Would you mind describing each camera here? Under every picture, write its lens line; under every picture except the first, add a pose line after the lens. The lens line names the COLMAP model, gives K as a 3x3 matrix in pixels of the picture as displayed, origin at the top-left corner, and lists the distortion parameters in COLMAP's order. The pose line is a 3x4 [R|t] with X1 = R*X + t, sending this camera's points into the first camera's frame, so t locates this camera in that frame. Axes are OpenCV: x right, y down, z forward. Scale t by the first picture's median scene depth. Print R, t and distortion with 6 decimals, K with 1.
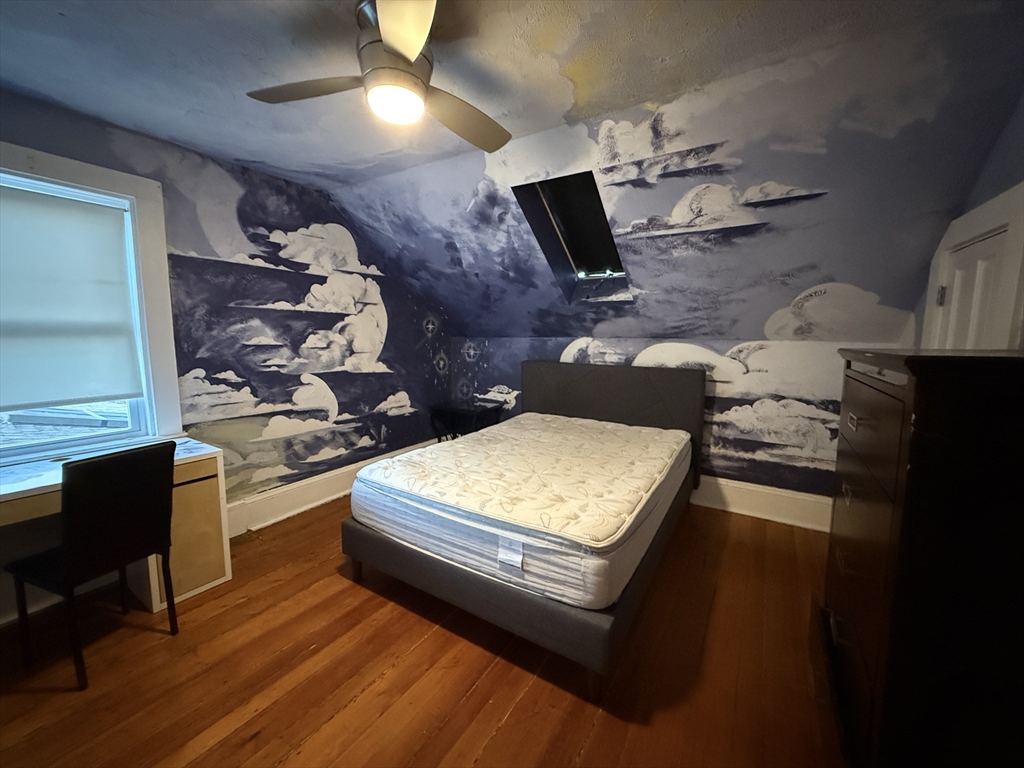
lens RADIAL K [[406.7, 0, 510.9], [0, 406.7, 382.0], [0, 0, 1]] dist [-0.001611, 0.000372]
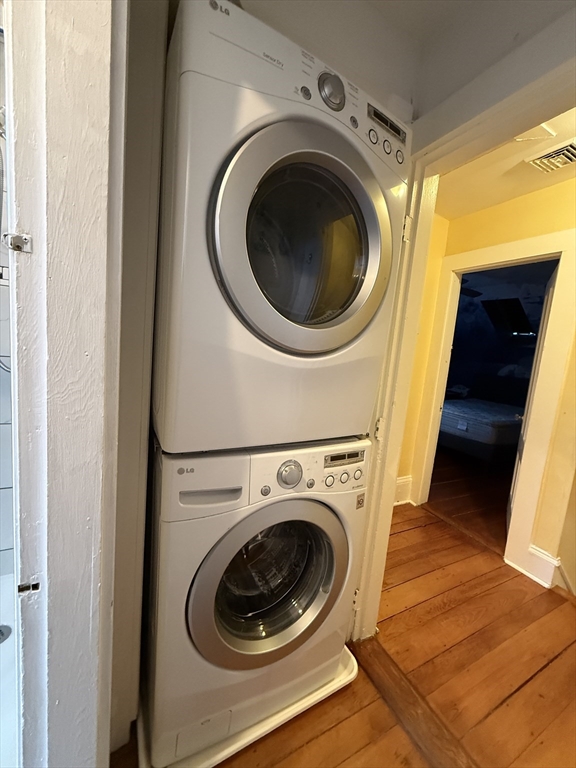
lens RADIAL K [[305.0, 0, 285.5], [0, 305.0, 384.3], [0, 0, 1]] dist [-0.001611, 0.000372]
pose [[0.860502, 0.130616, -0.492418, -0.038663], [-0.142575, 0.989694, 0.013370, 0.164534], [0.489089, 0.058701, 0.870256, -1.095067]]
